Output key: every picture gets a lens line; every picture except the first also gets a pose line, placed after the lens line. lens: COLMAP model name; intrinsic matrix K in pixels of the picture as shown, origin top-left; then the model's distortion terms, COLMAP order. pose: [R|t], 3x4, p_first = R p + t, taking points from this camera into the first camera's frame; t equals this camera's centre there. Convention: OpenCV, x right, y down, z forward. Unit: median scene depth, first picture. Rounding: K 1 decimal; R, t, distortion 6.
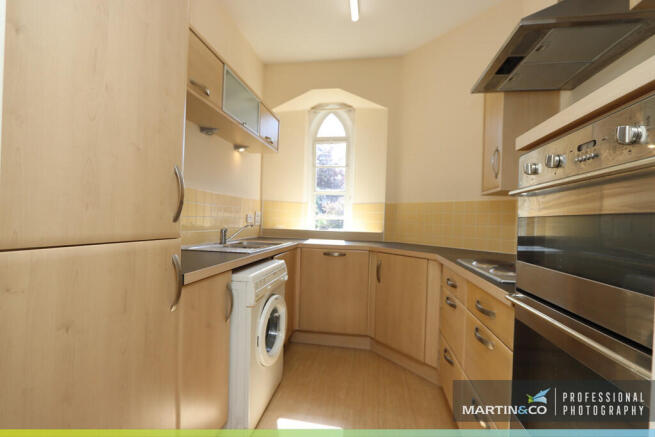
lens RADIAL K [[304.2, 0, 327.2], [0, 304.2, 218.7], [0, 0, 1]] dist [0.003308, -0.001628]
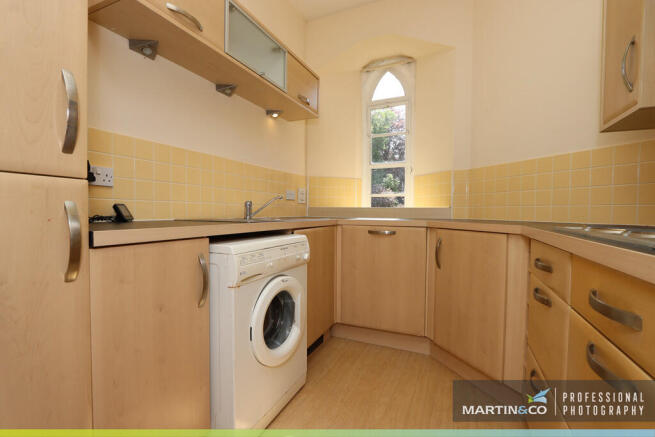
lens RADIAL K [[304.2, 0, 327.3], [0, 304.2, 218.4], [0, 0, 1]] dist [0.003308, -0.001628]
pose [[0.964681, -0.014472, -0.263022, 0.106426], [0.019941, 0.999637, 0.018135, 0.068019], [0.262664, -0.022739, 0.964619, 0.209057]]
